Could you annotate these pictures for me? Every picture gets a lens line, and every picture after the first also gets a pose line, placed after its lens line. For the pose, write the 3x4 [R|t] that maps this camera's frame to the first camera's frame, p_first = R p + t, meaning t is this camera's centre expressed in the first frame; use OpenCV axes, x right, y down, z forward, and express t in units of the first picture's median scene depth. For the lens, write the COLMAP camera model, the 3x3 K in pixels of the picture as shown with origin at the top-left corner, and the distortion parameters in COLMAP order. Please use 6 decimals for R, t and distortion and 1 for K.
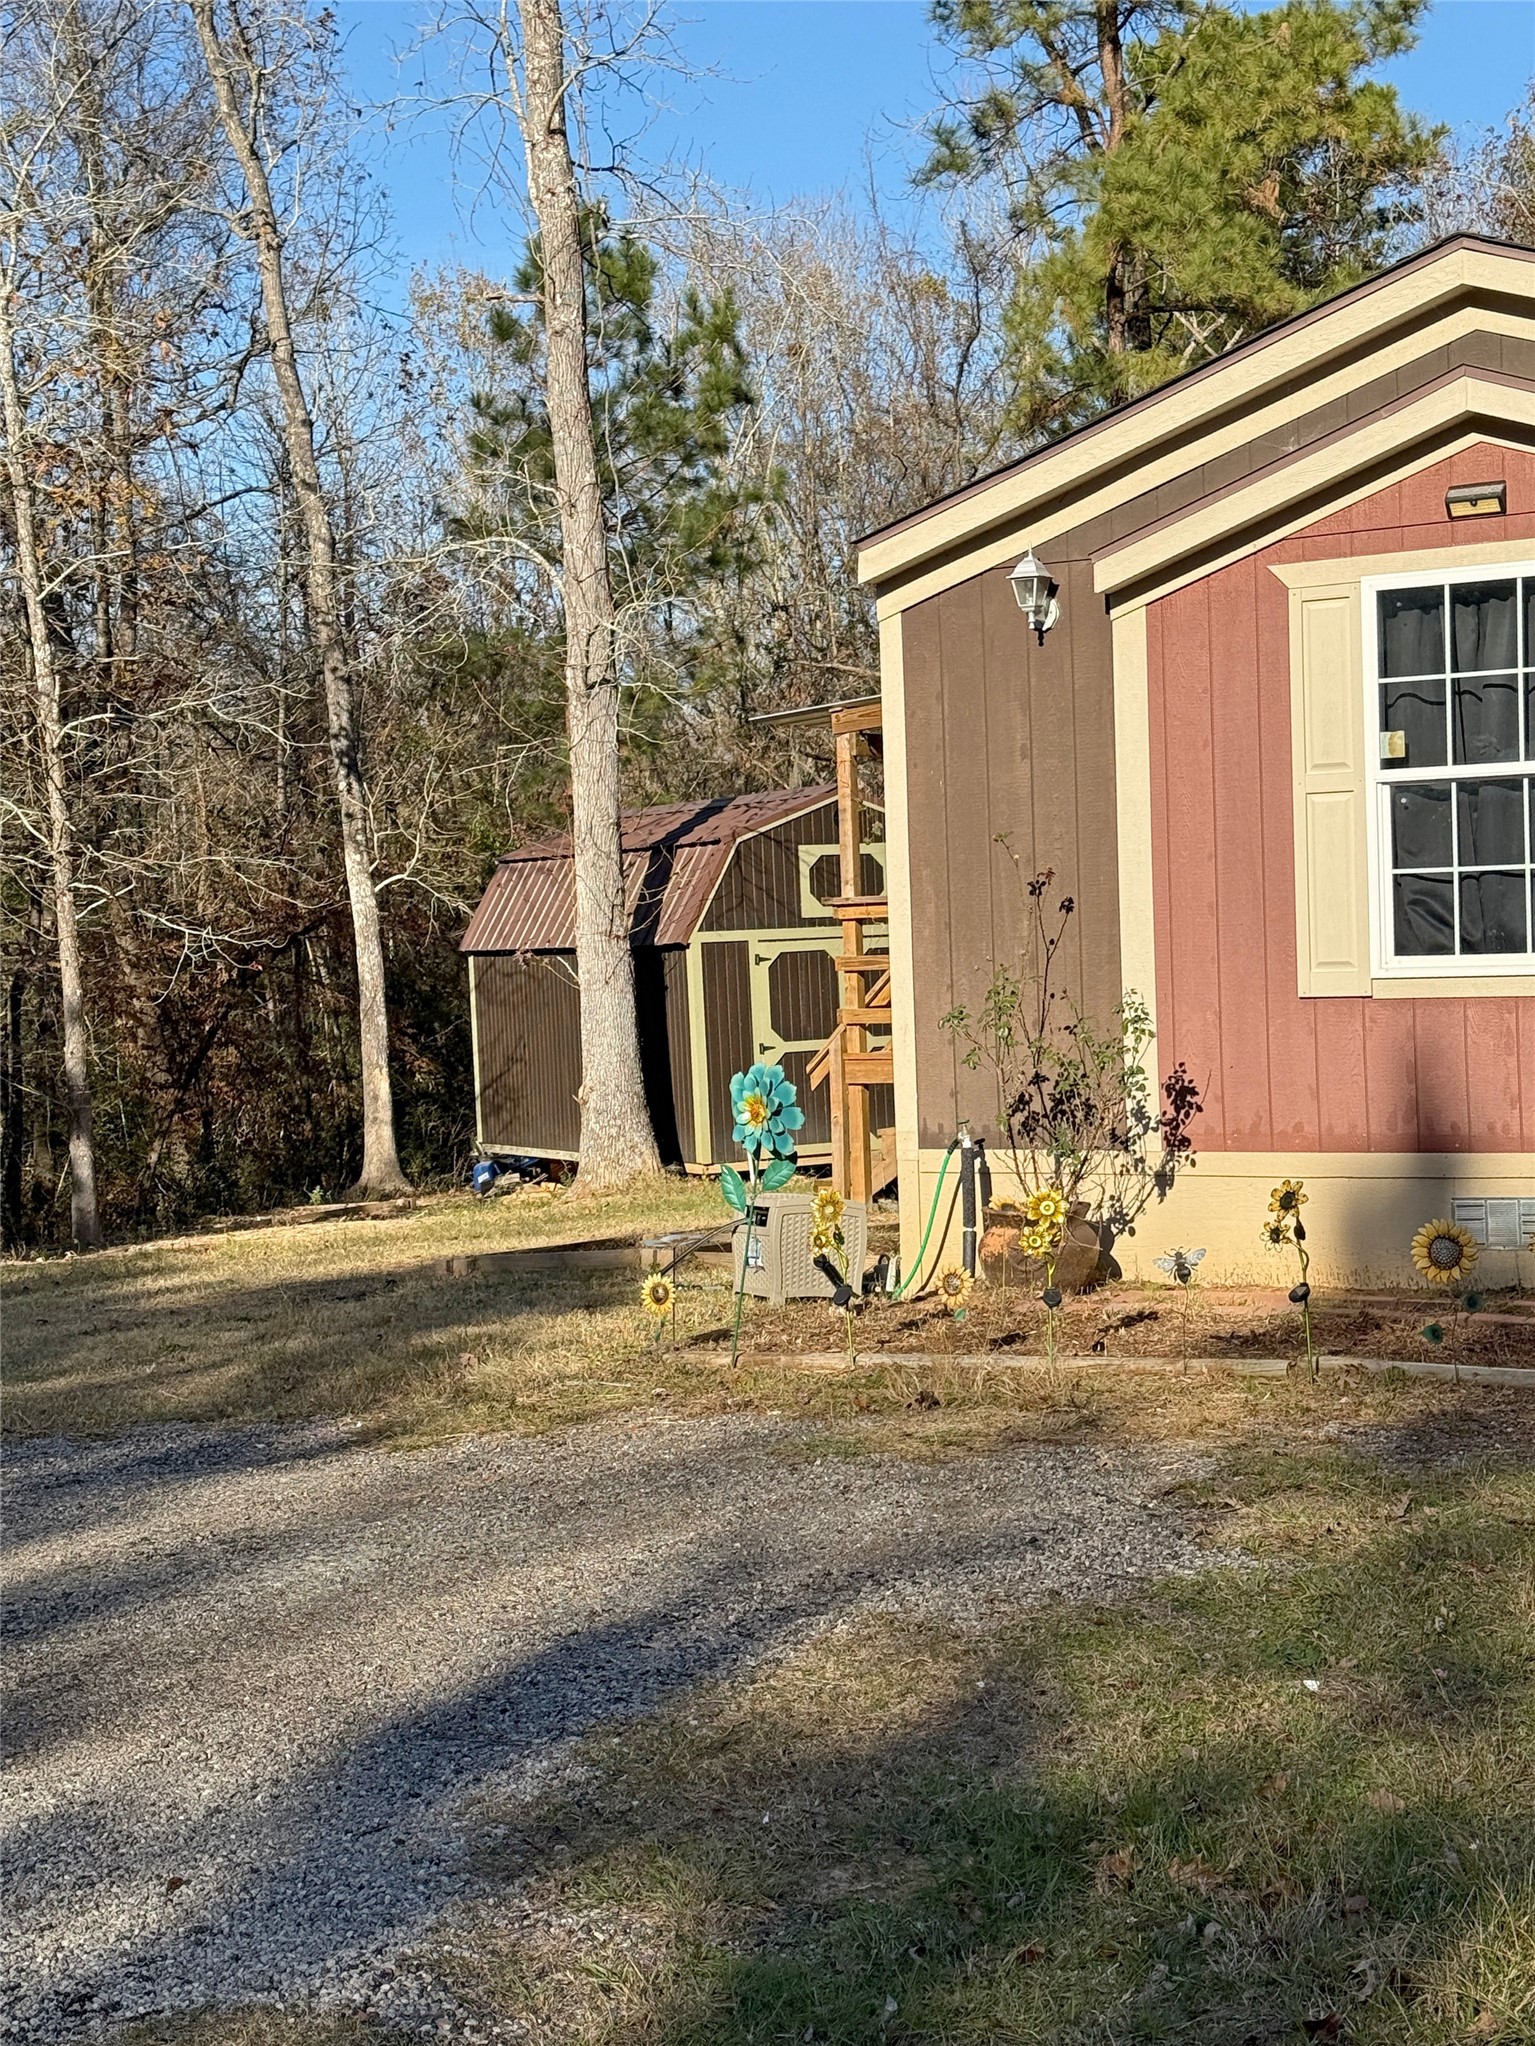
lens RADIAL K [[3423.9, 0, 767.5], [0, 3423.9, 1023.0], [0, 0, 1]] dist [0.216855, -0.090543]
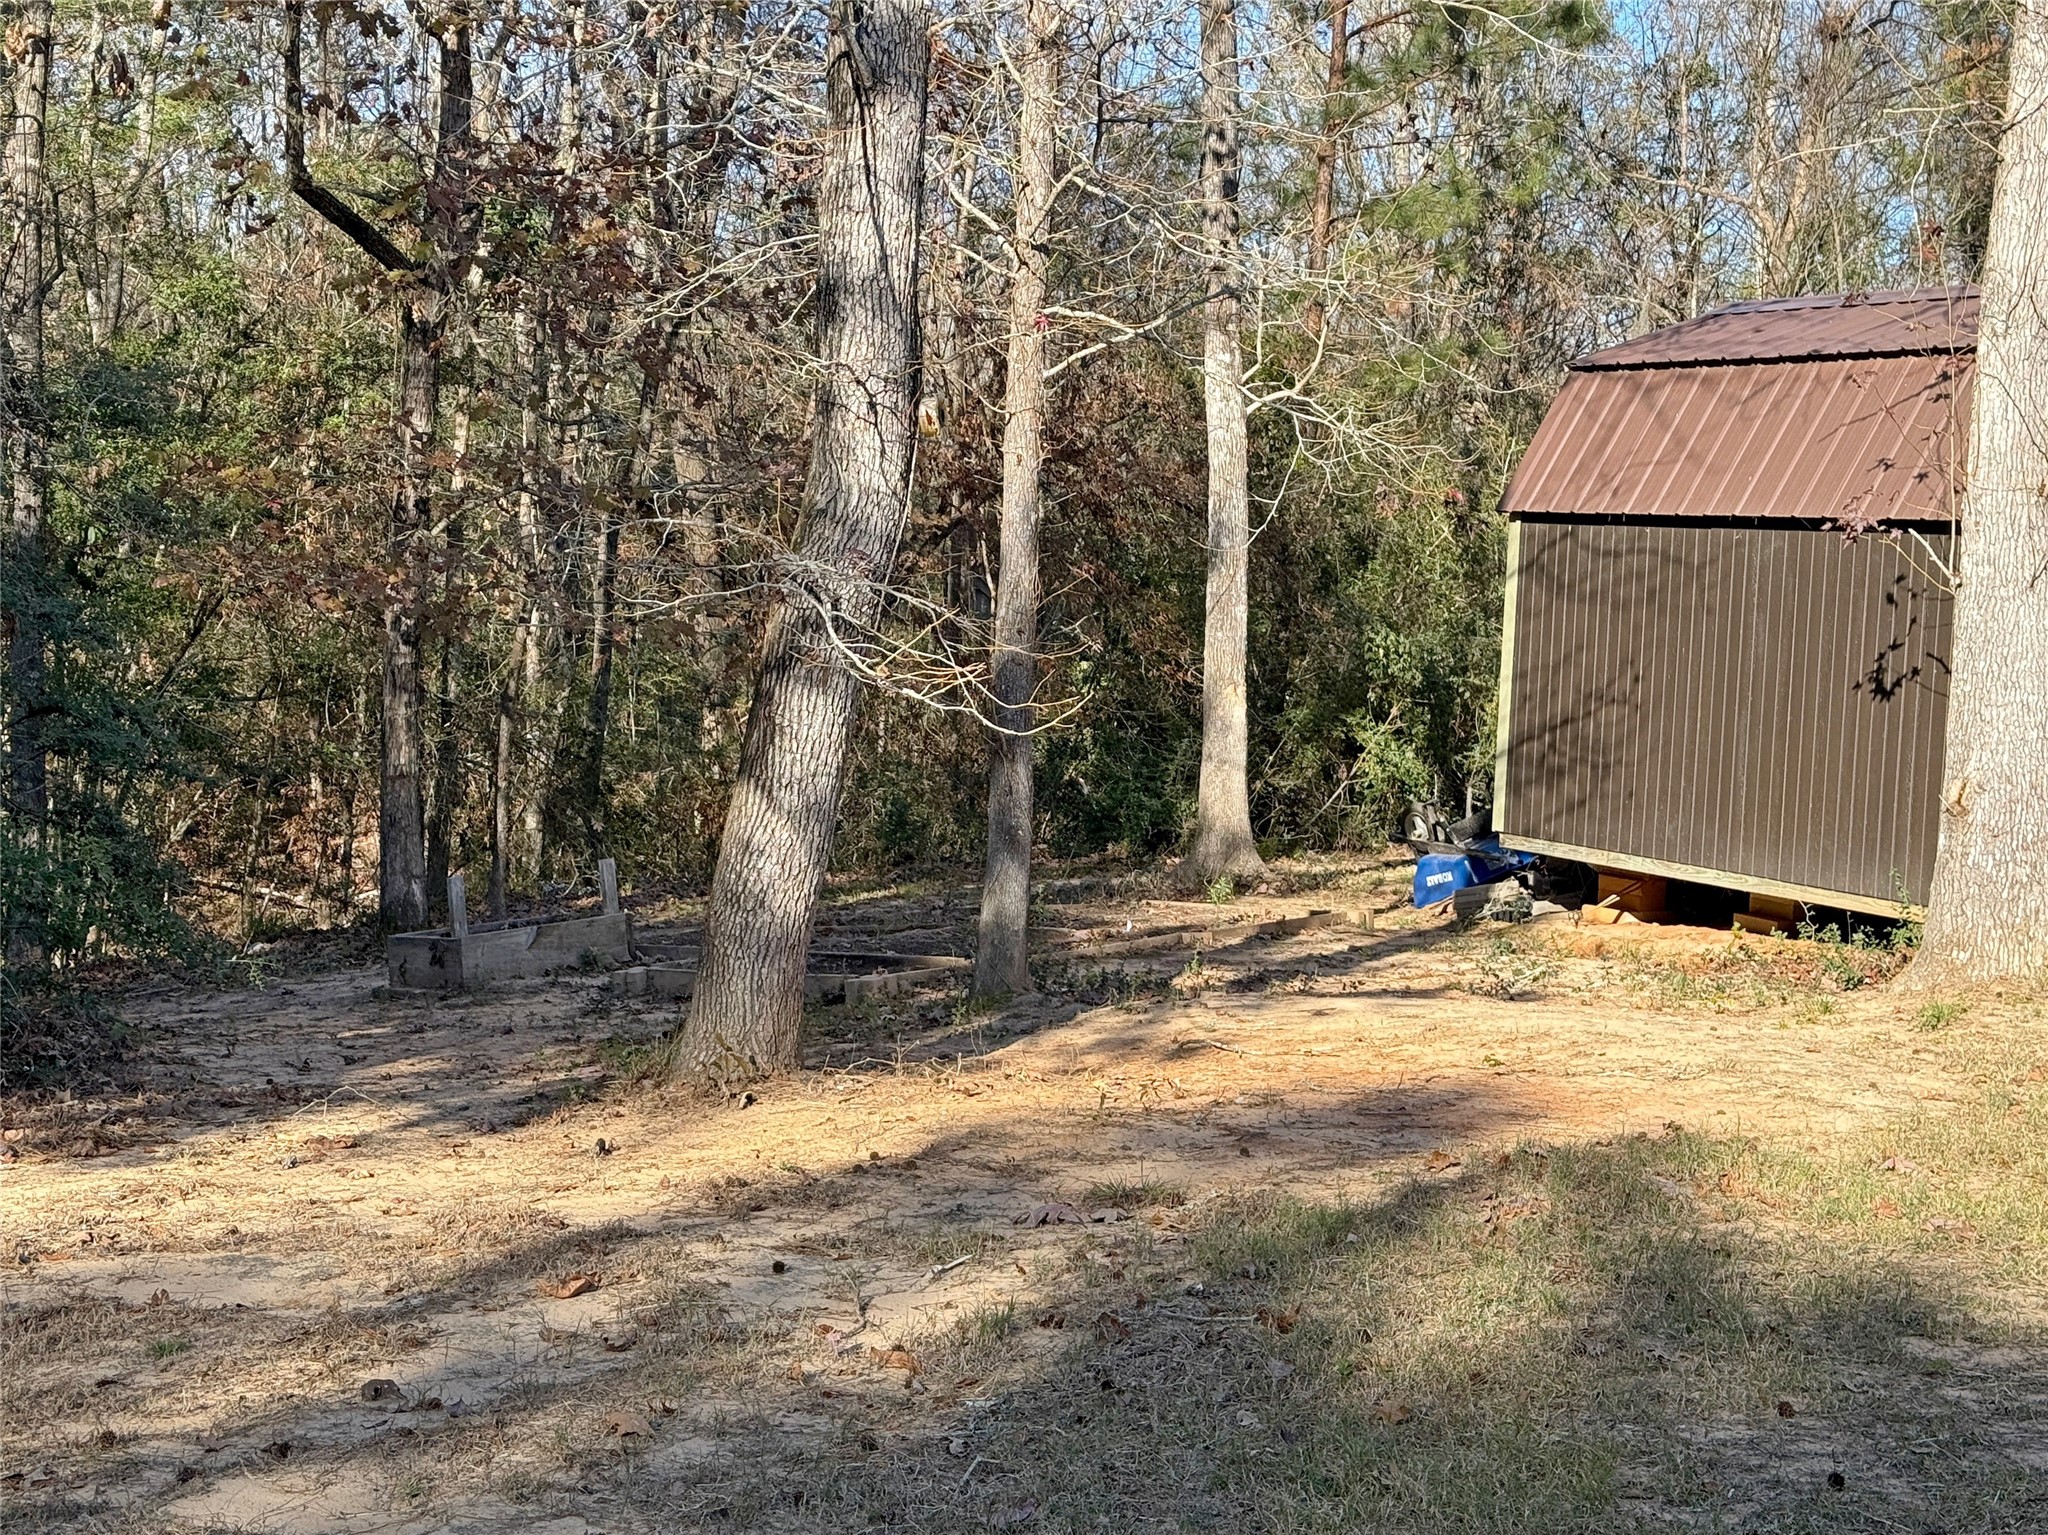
lens RADIAL K [[3427.2, 0, 1024.0], [0, 3427.2, 767.5], [0, 0, 1]] dist [0.216855, -0.090543]
pose [[0.995597, 0.093674, -0.003380, -0.407612], [-0.093455, 0.994764, 0.041372, 0.015274], [0.007237, -0.040874, 0.999138, 0.955824]]
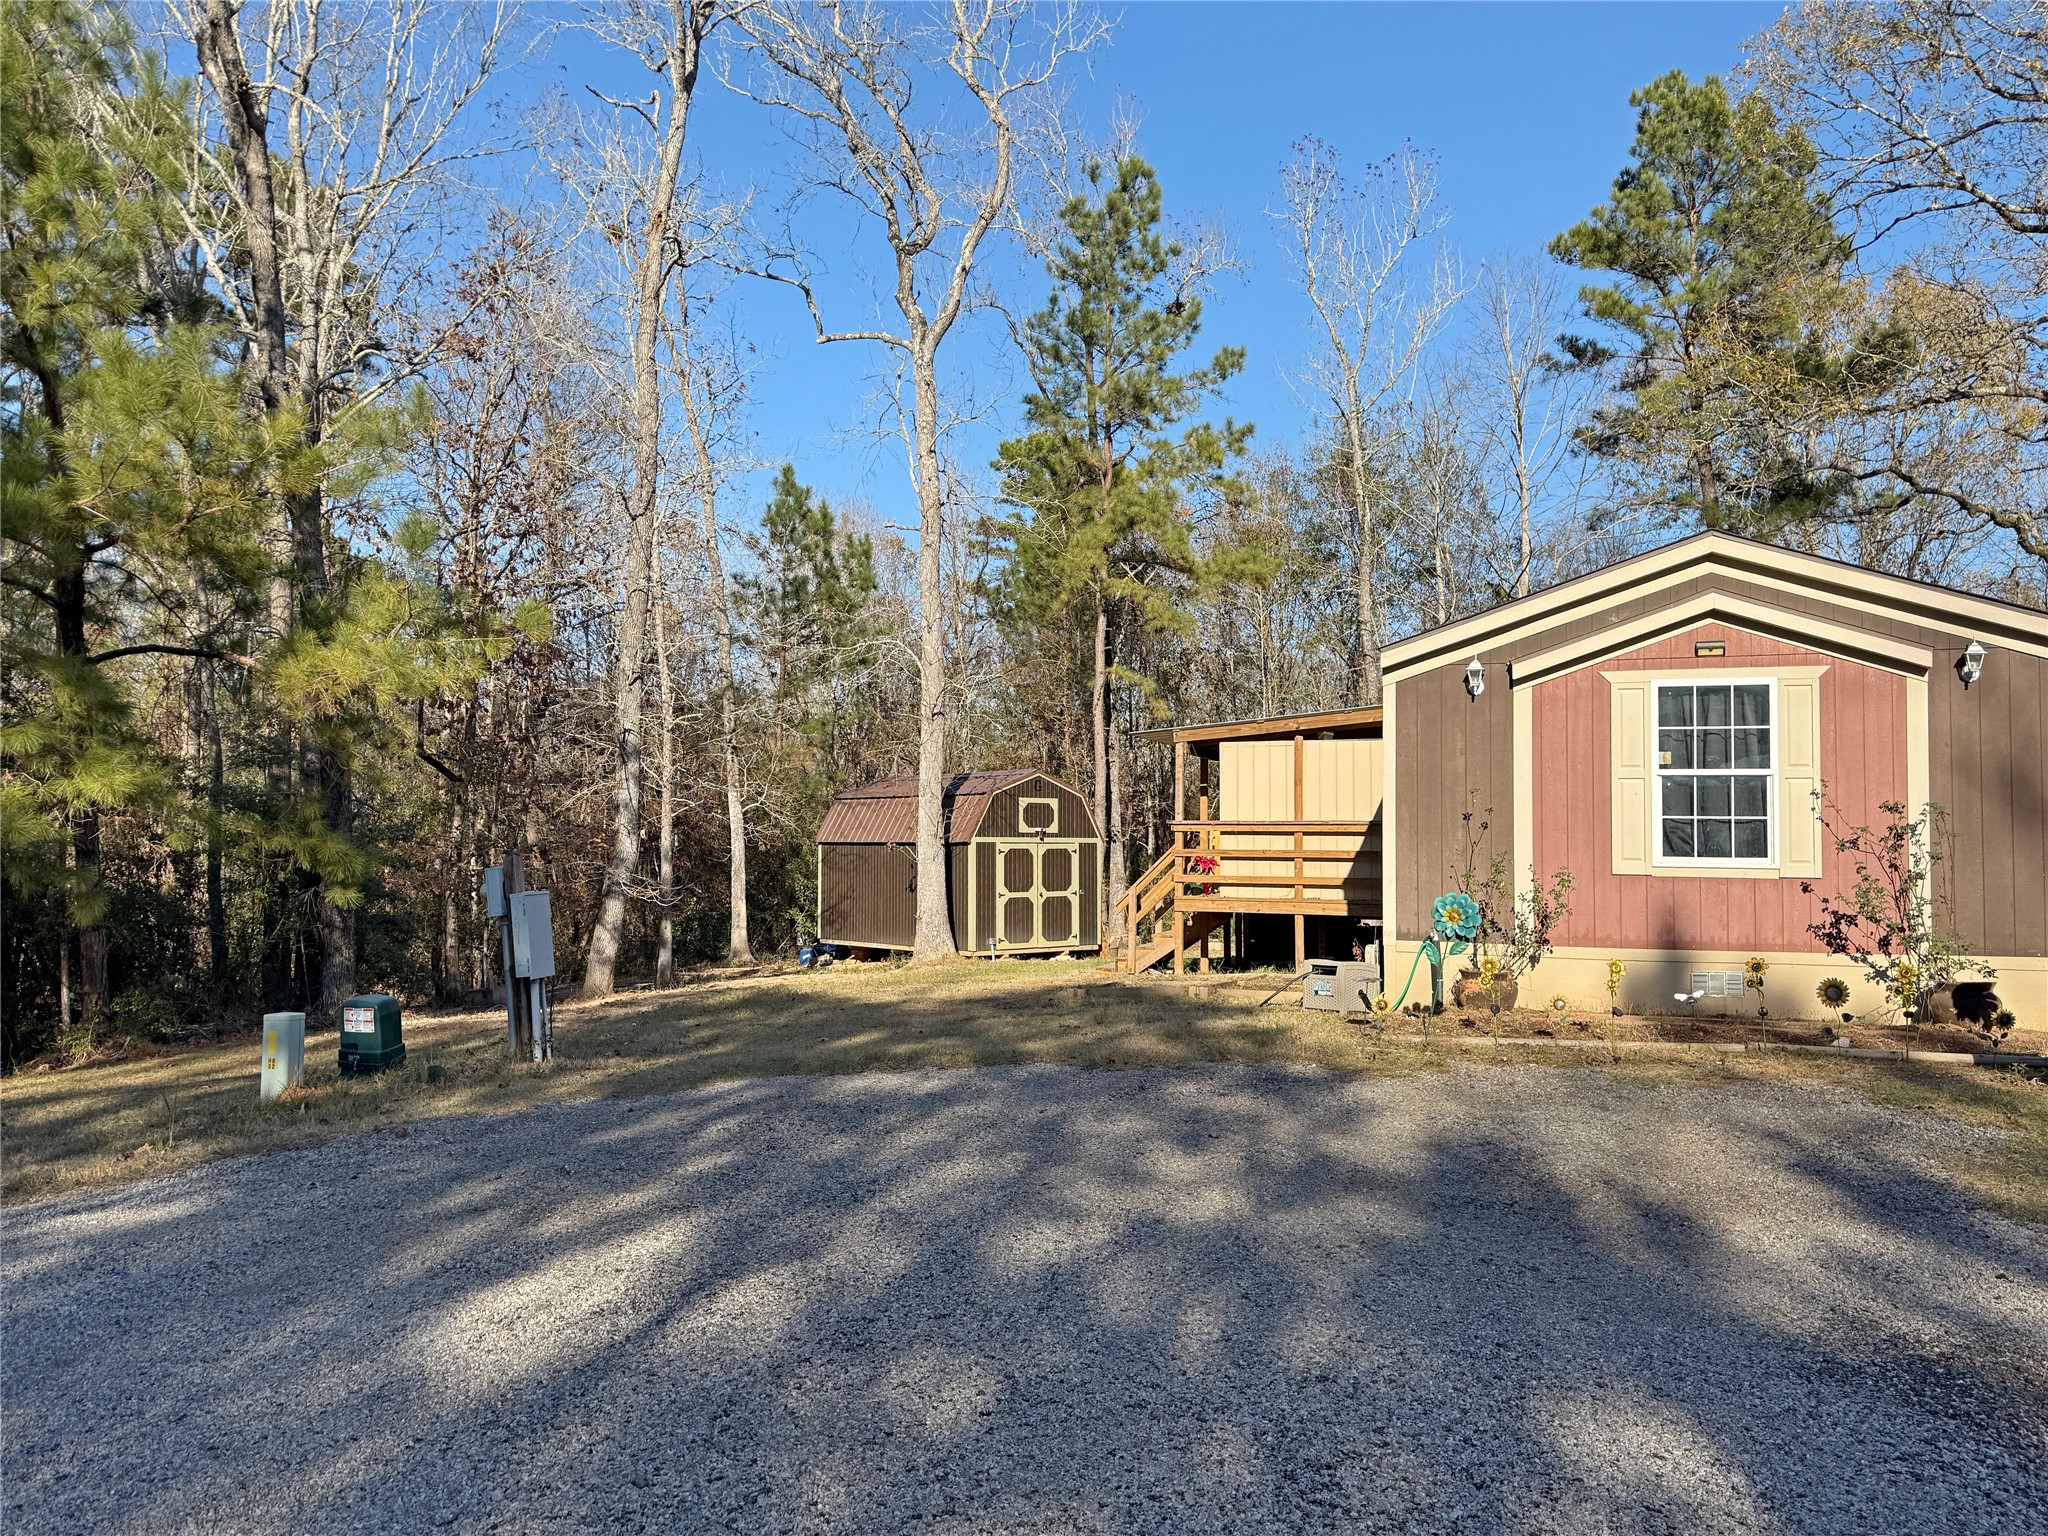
lens RADIAL K [[1652.4, 0, 1024.0], [0, 1652.4, 768.0], [0, 0, 1]] dist [0.063112, -0.007277]
pose [[0.979356, 0.053395, 0.194964, -0.392753], [-0.038110, 0.995959, -0.081328, 0.024021], [-0.198519, 0.072219, 0.977433, 0.062120]]
